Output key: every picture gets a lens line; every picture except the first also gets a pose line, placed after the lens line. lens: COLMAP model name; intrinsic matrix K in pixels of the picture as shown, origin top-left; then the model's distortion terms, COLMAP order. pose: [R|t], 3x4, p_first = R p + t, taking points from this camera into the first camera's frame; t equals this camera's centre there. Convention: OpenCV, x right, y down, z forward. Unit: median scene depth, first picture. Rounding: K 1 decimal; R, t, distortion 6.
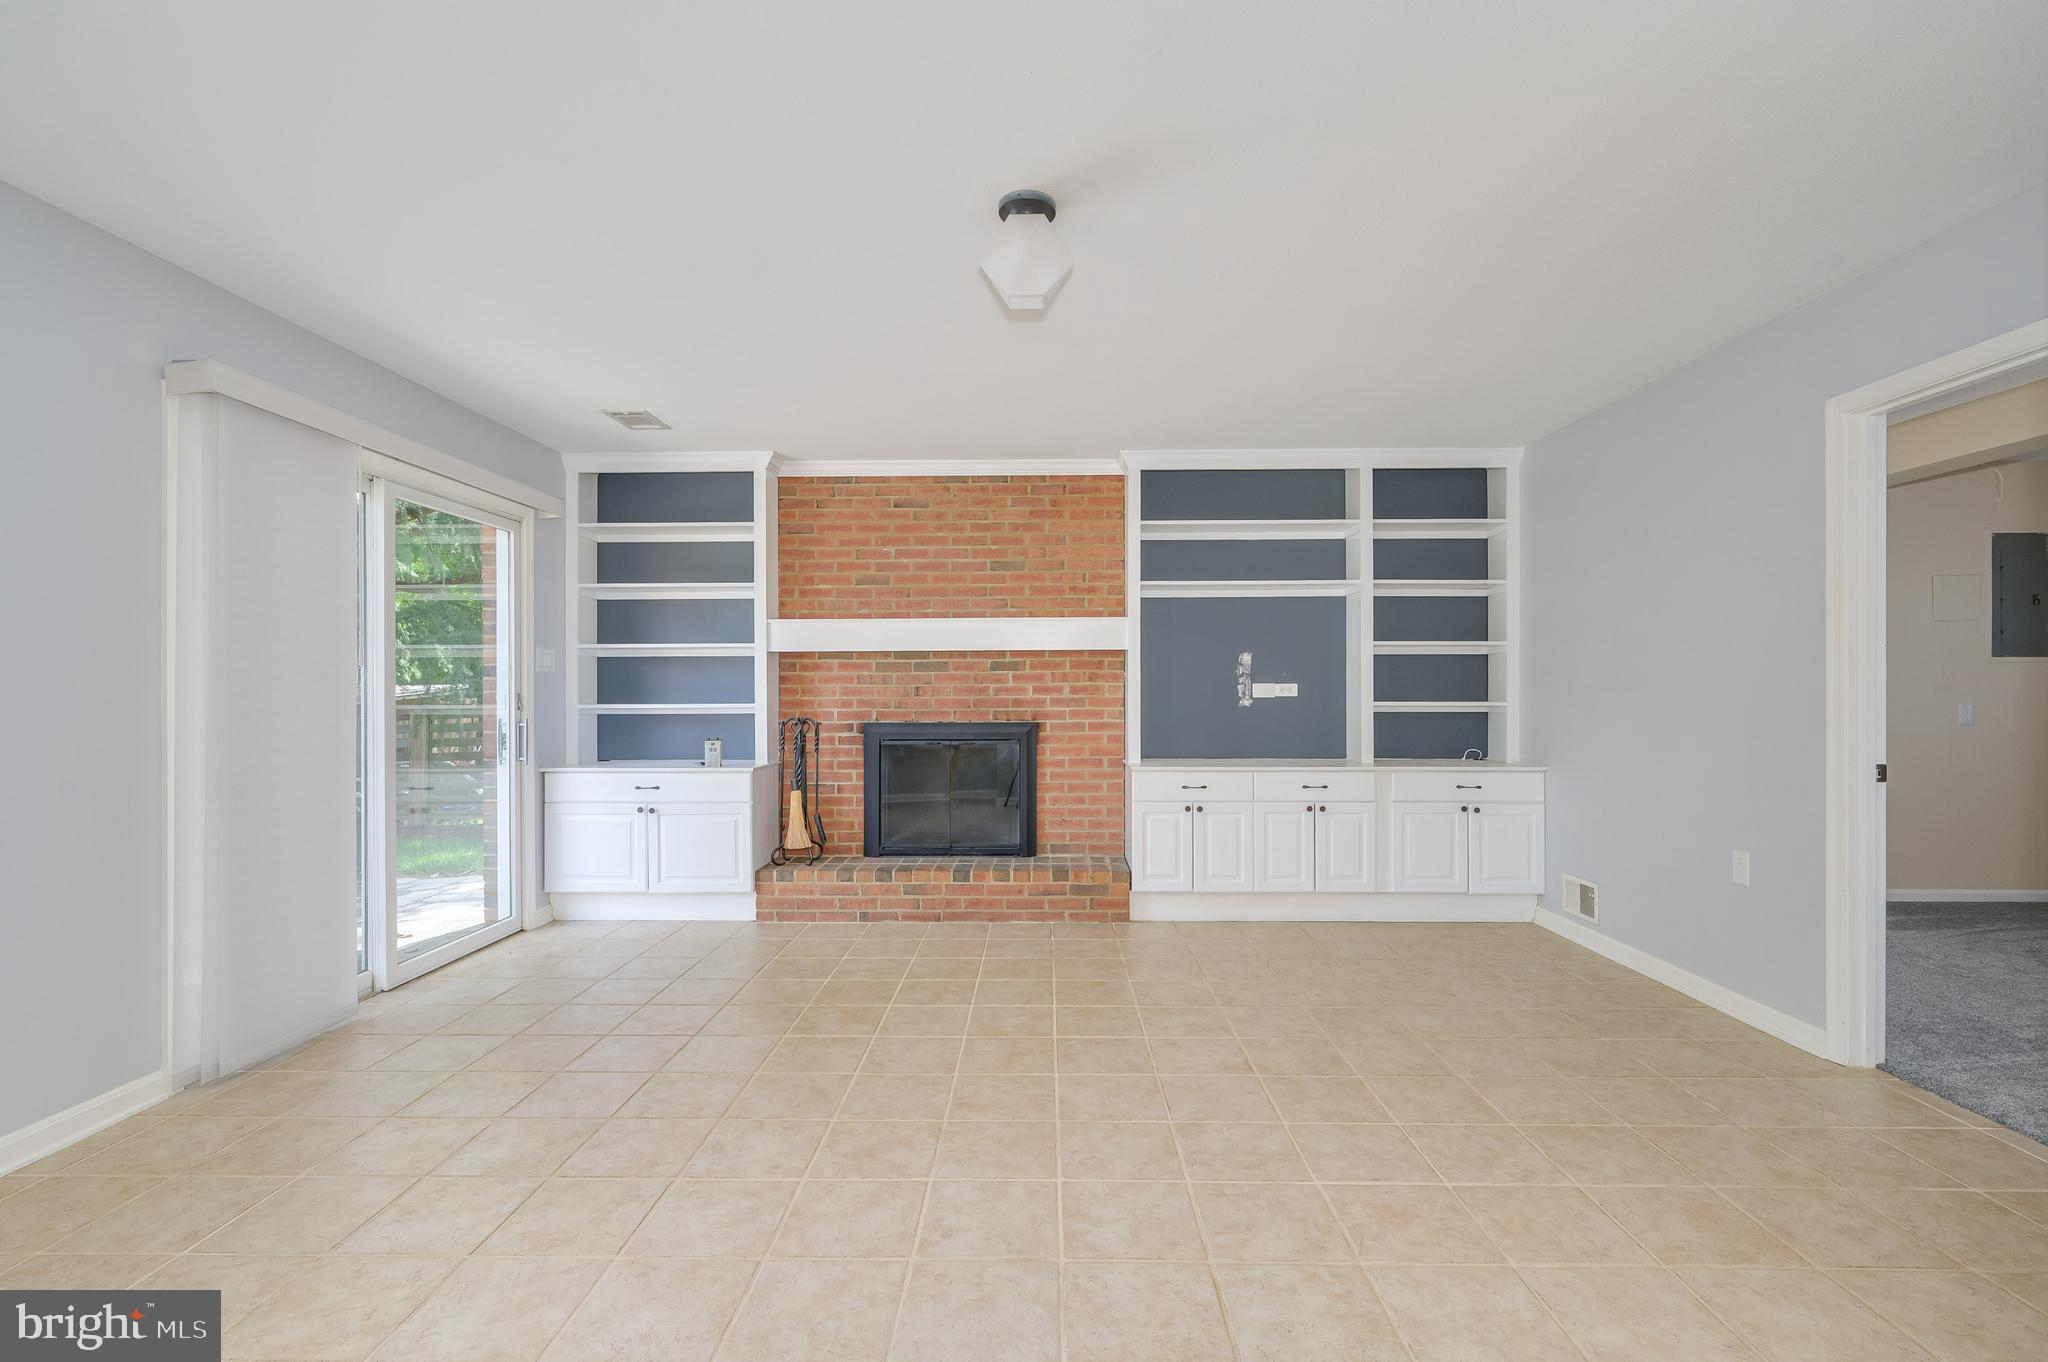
lens RADIAL K [[925.3, 0, 1026.5], [0, 925.3, 687.2], [0, 0, 1]] dist [-0.000414, -0.000380]
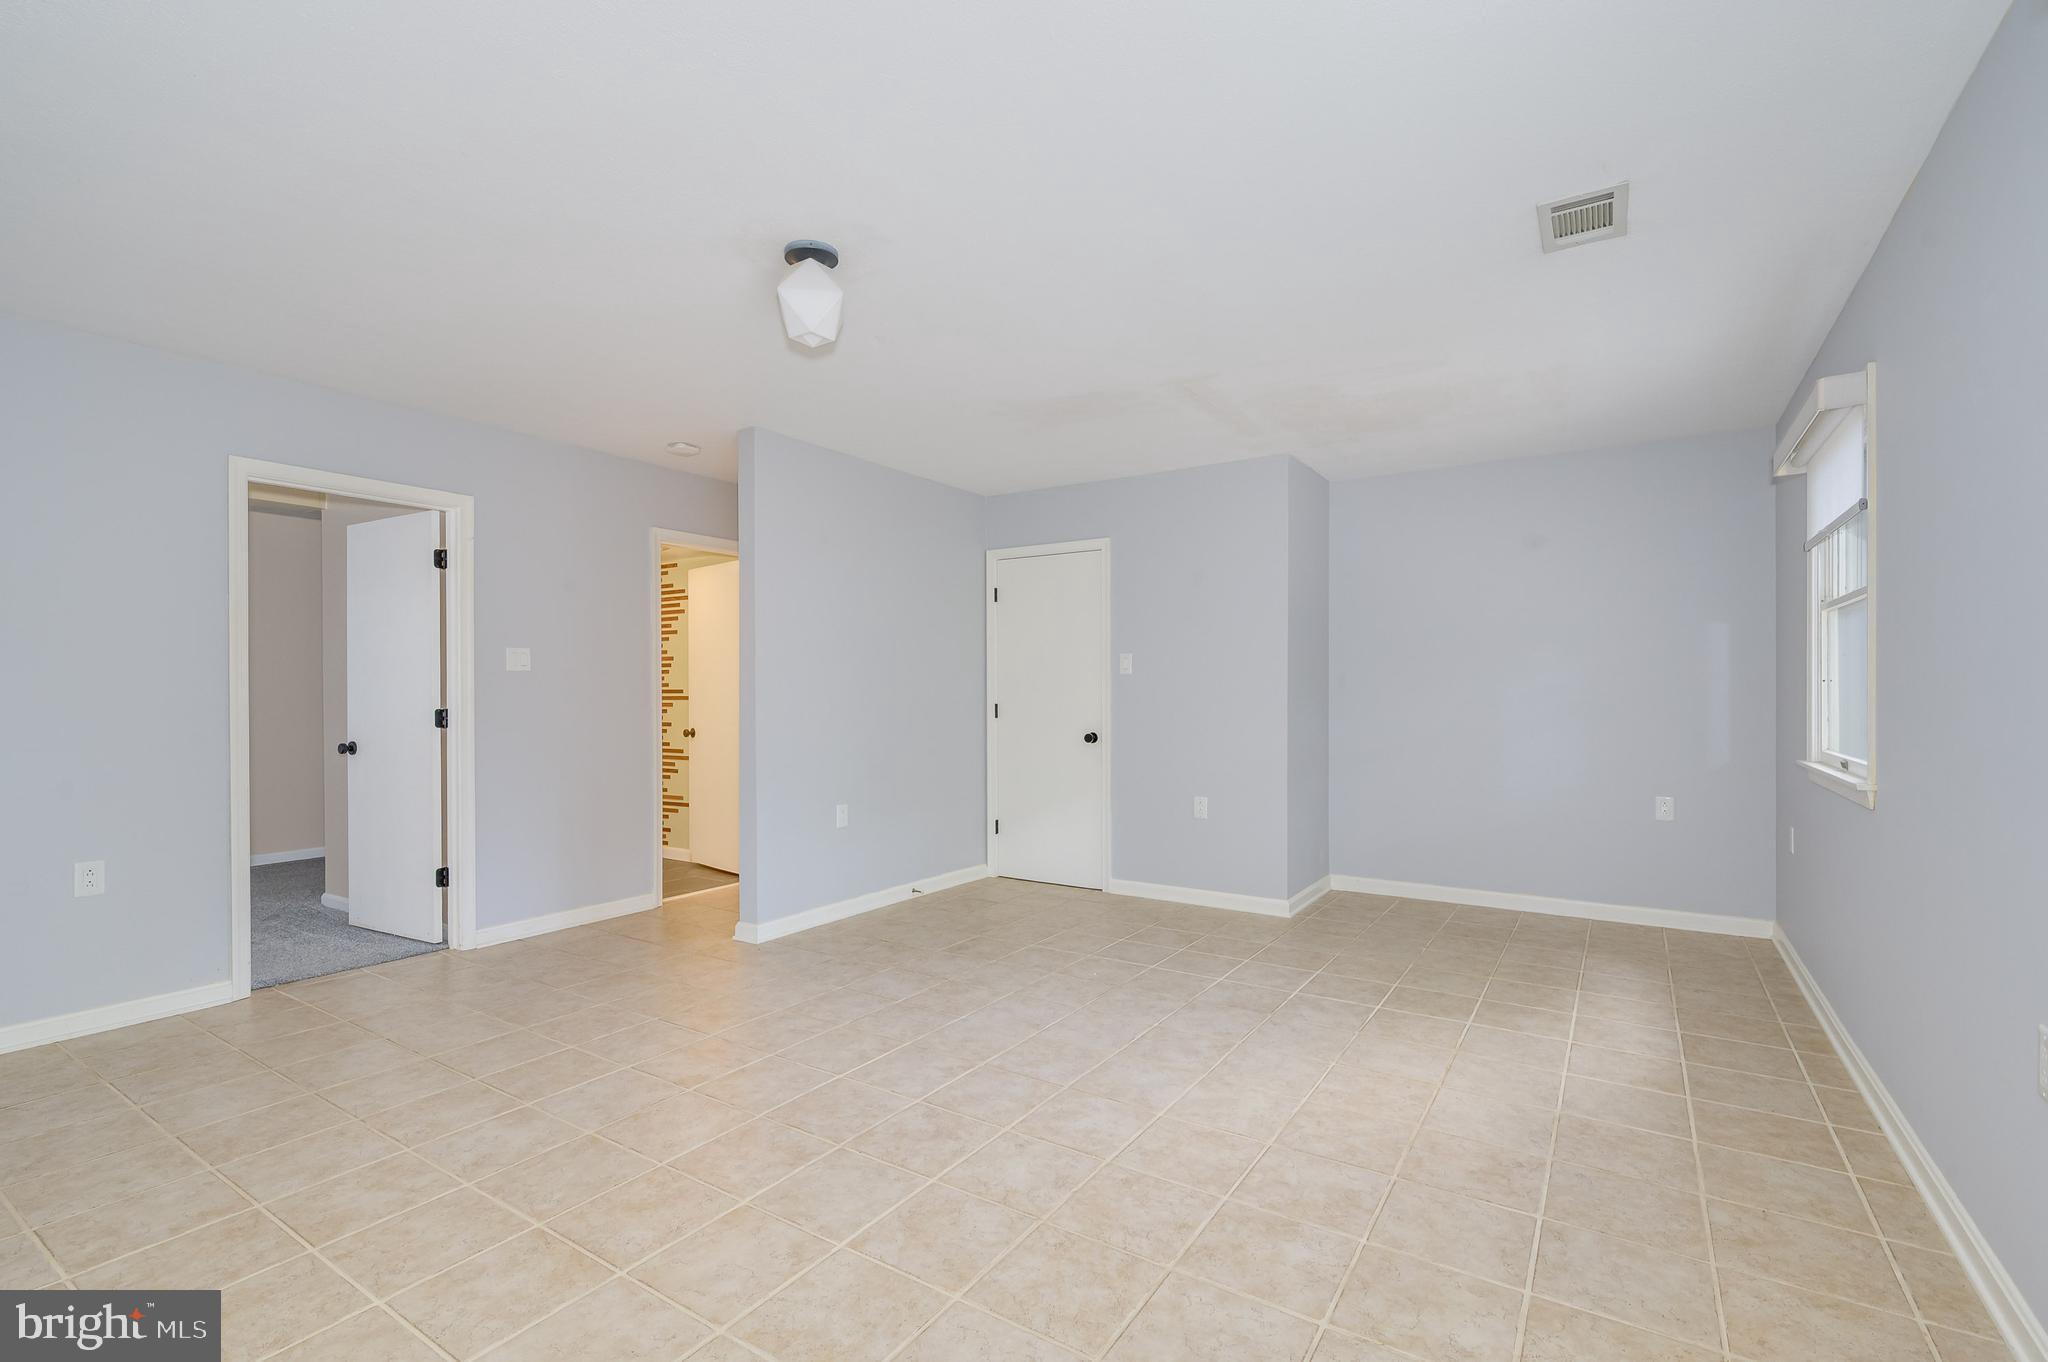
lens RADIAL K [[925.3, 0, 1026.5], [0, 925.3, 687.2], [0, 0, 1]] dist [-0.000414, -0.000380]
pose [[-0.849573, 0.009165, 0.527391, -0.370814], [0.002343, 0.999905, -0.013601, 0.006213], [-0.527466, -0.010319, -0.849514, 0.841472]]
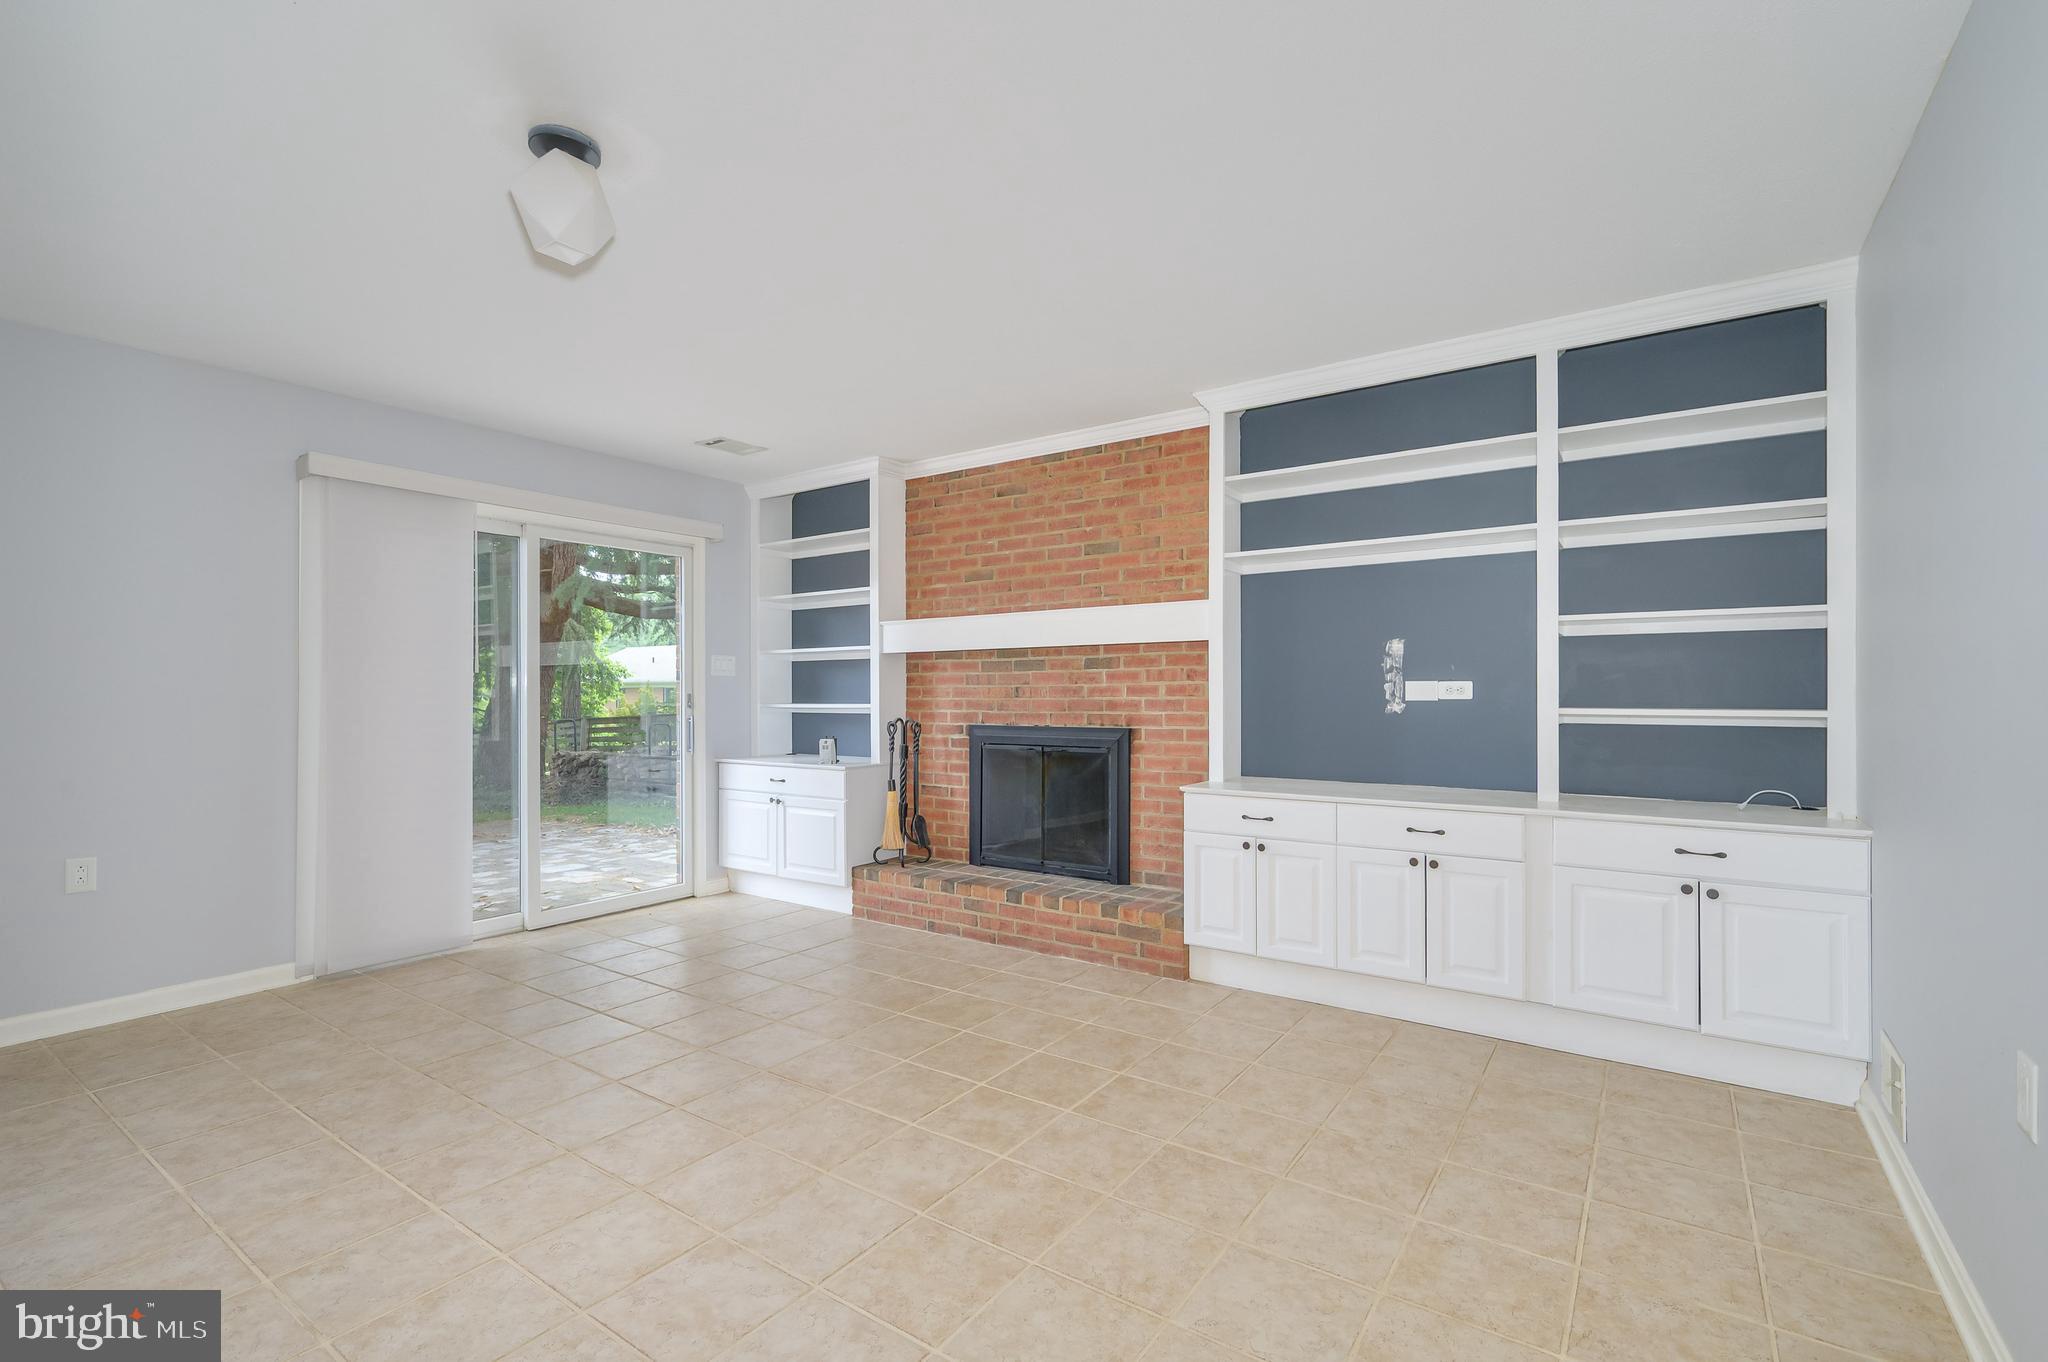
lens RADIAL K [[916.0, 0, 1018.7], [0, 916.0, 687.0], [0, 0, 1]] dist [-0.001236, -0.000303]
pose [[0.830186, -0.003009, -0.557479, 0.397575], [0.003892, 0.999992, 0.000399, -0.000962], [0.557474, -0.002501, 0.830191, 0.239621]]
